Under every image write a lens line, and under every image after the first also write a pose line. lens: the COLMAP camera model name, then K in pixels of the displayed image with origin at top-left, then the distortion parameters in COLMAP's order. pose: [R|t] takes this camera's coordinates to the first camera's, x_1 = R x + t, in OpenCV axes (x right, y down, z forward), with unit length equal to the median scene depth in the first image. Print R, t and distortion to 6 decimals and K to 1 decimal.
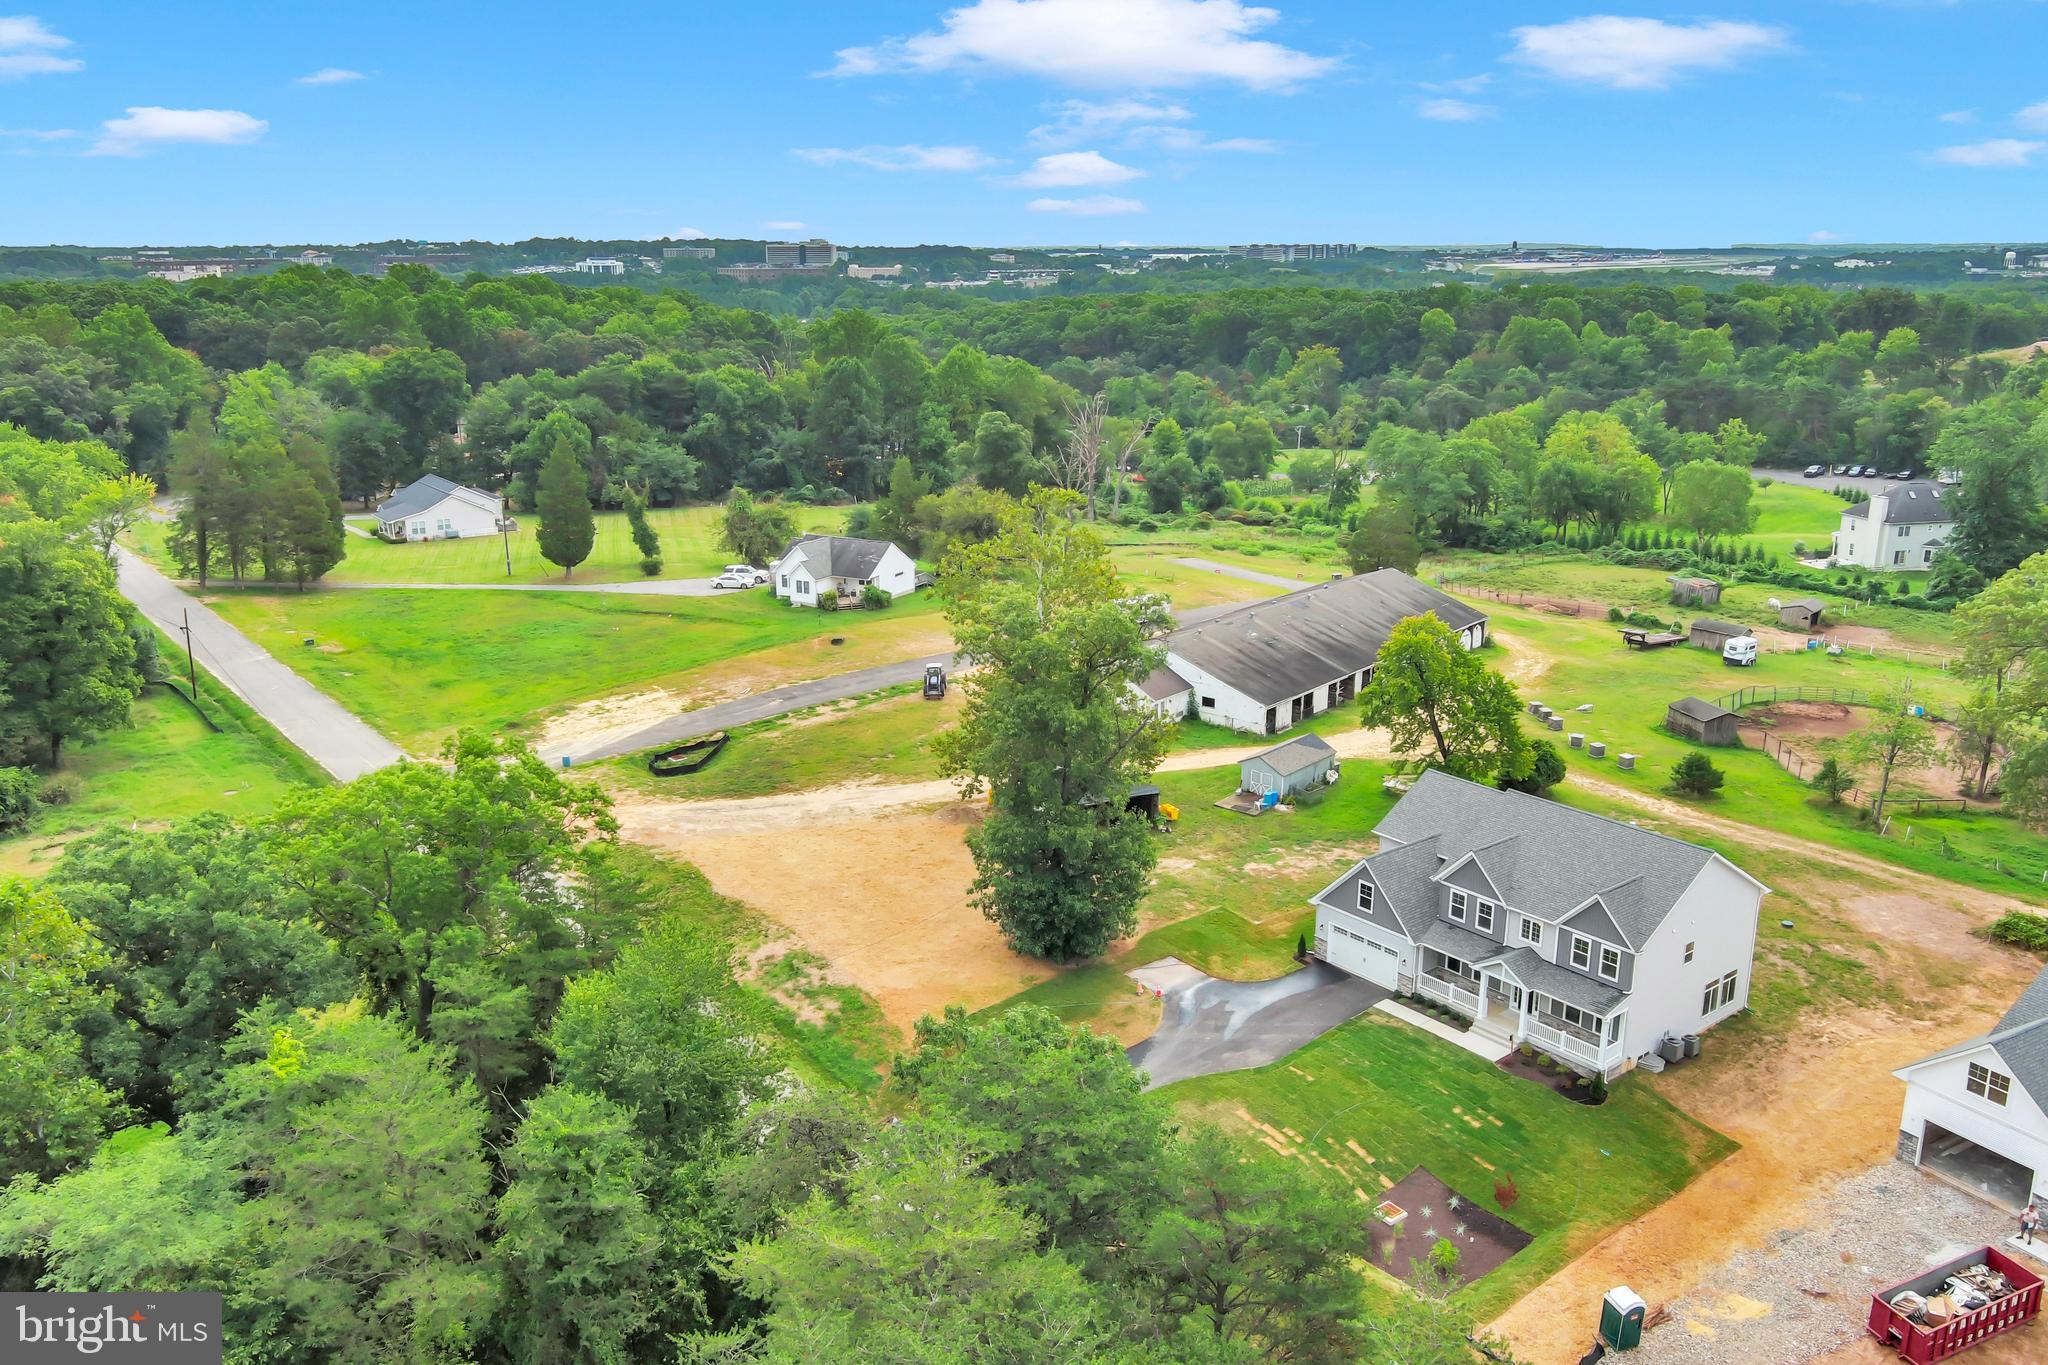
lens RADIAL K [[1609.5, 0, 1024.0], [0, 1609.5, 682.5], [0, 0, 1]] dist [0.035259, -0.051092]
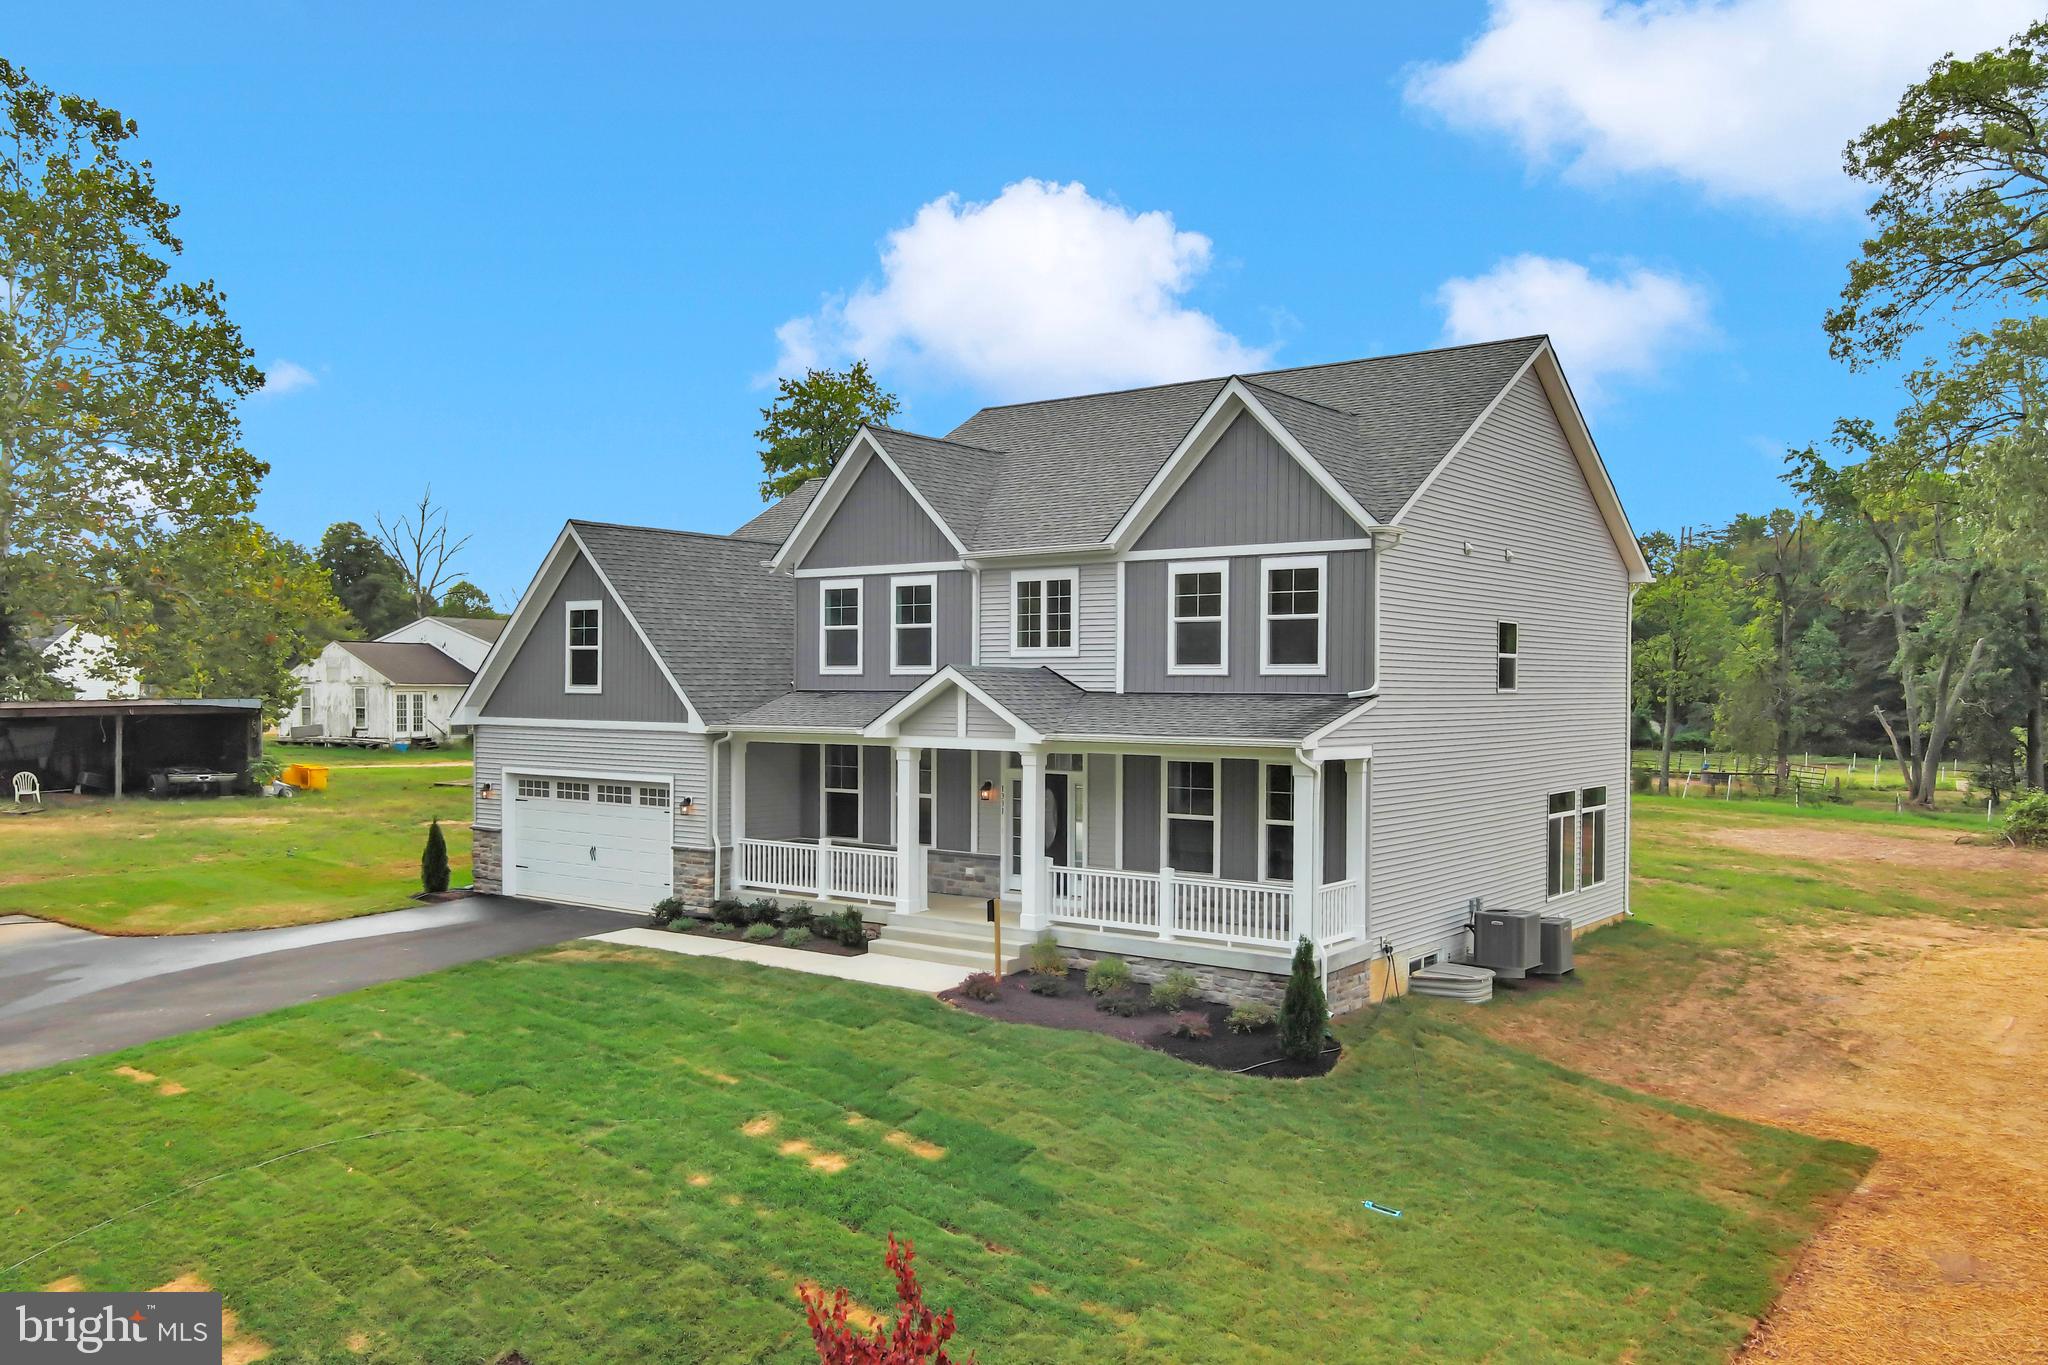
lens RADIAL K [[1626.6, 0, 1009.2], [0, 1626.6, 708.7], [0, 0, 1]] dist [0.038951, 0.000624]
pose [[0.971167, -0.008094, 0.238262, 0.221181], [0.066049, 0.969436, -0.236286, 0.236262], [-0.229068, 0.245211, 0.942019, 0.675293]]
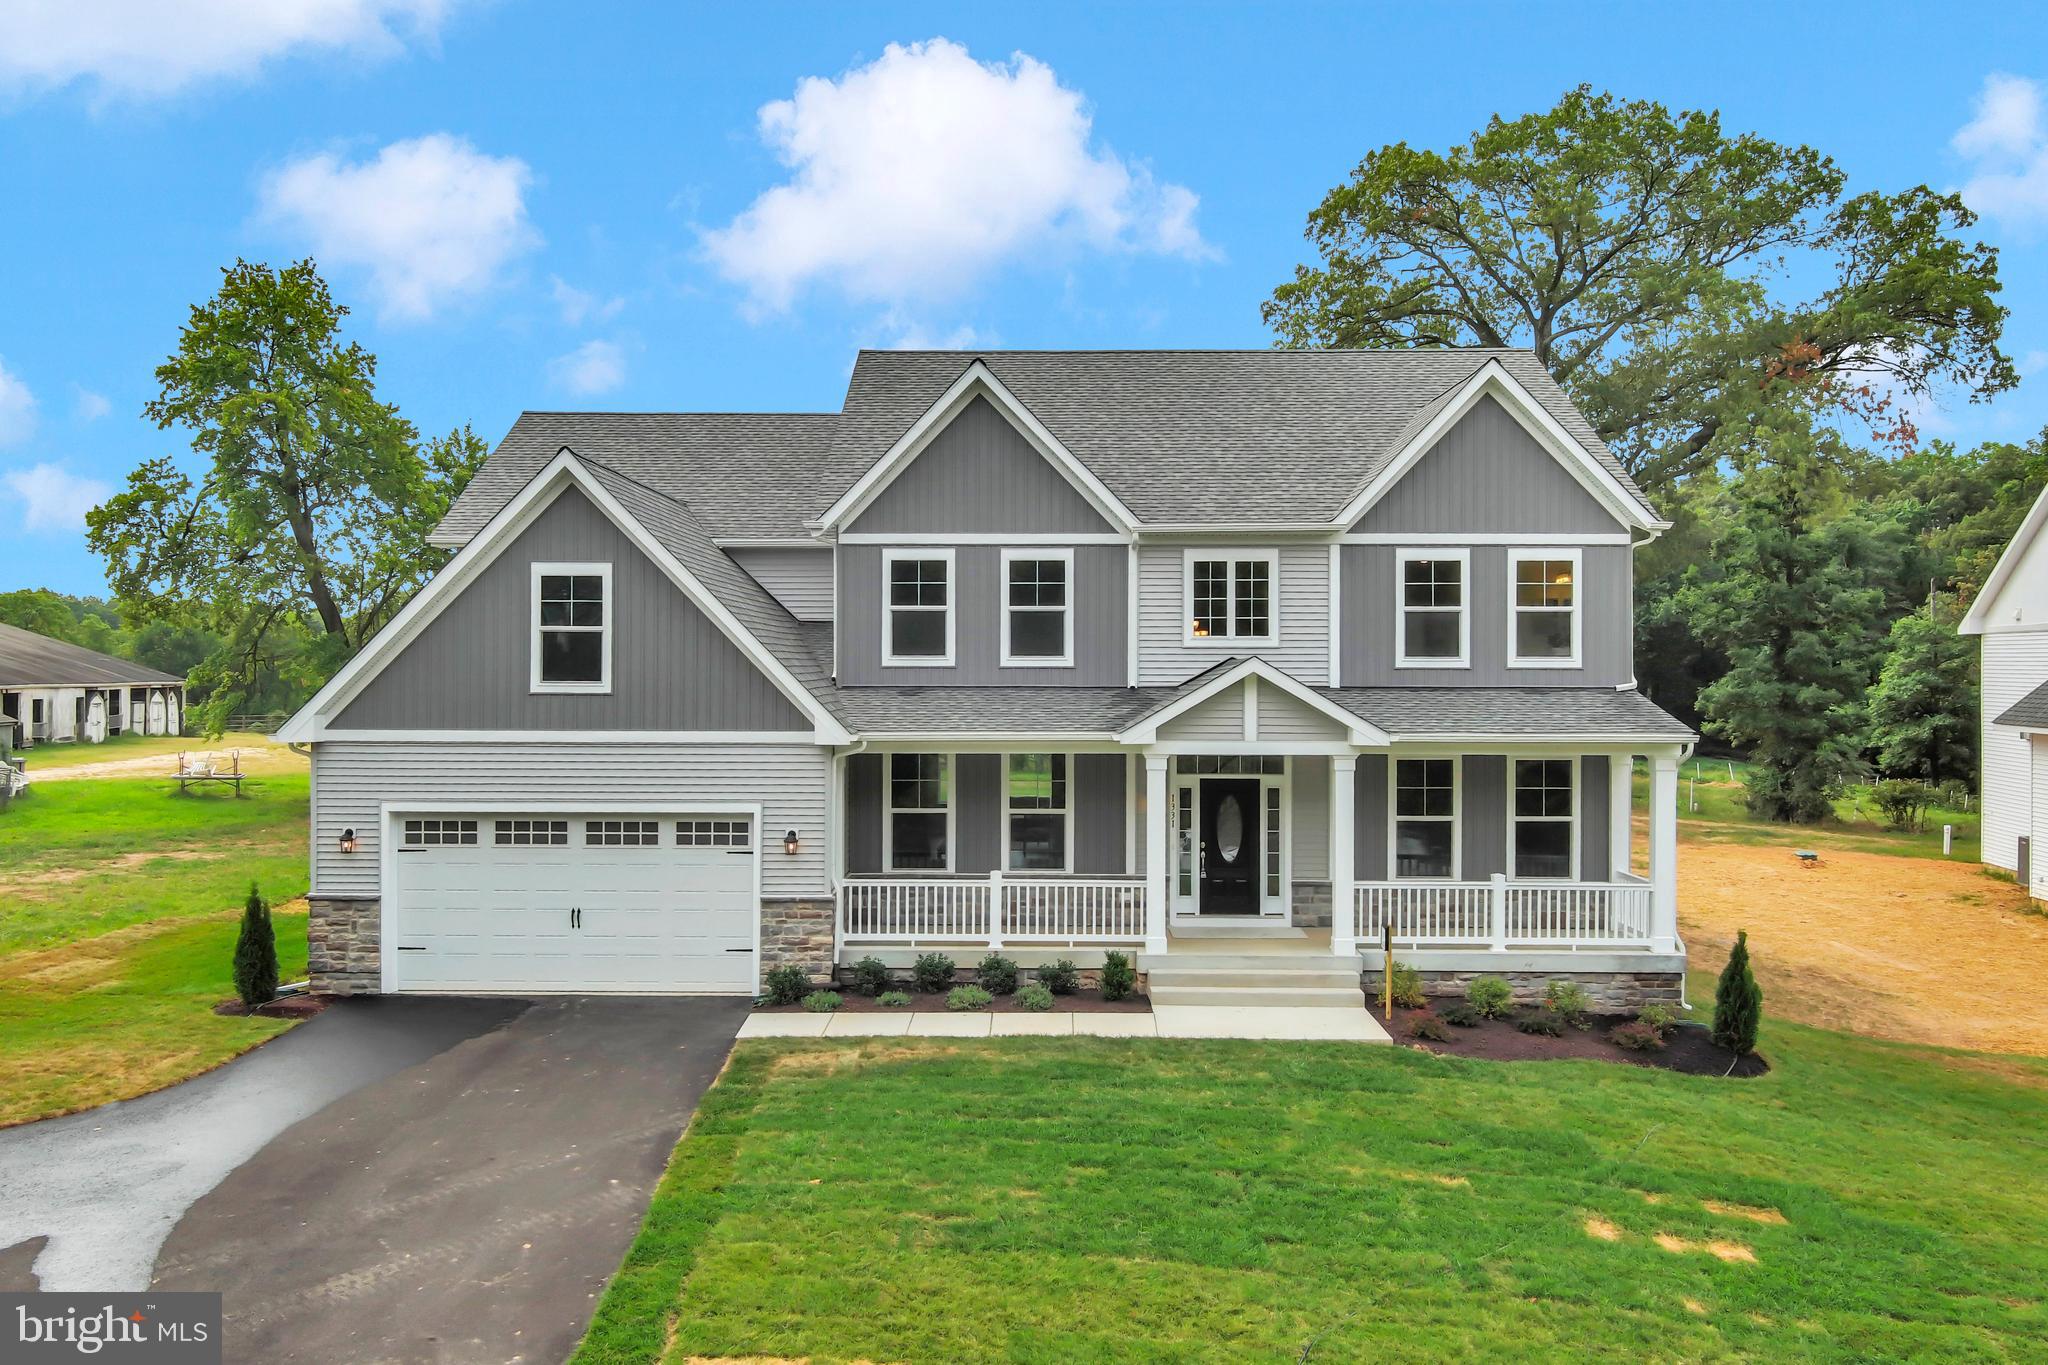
lens RADIAL K [[1609.5, 0, 1024.0], [0, 1609.5, 682.5], [0, 0, 1]] dist [0.035259, -0.051092]
pose [[0.634960, -0.010354, 0.772476, 0.071385], [0.205234, 0.966241, -0.155747, 0.195393], [-0.744785, 0.257431, 0.615649, 0.821419]]
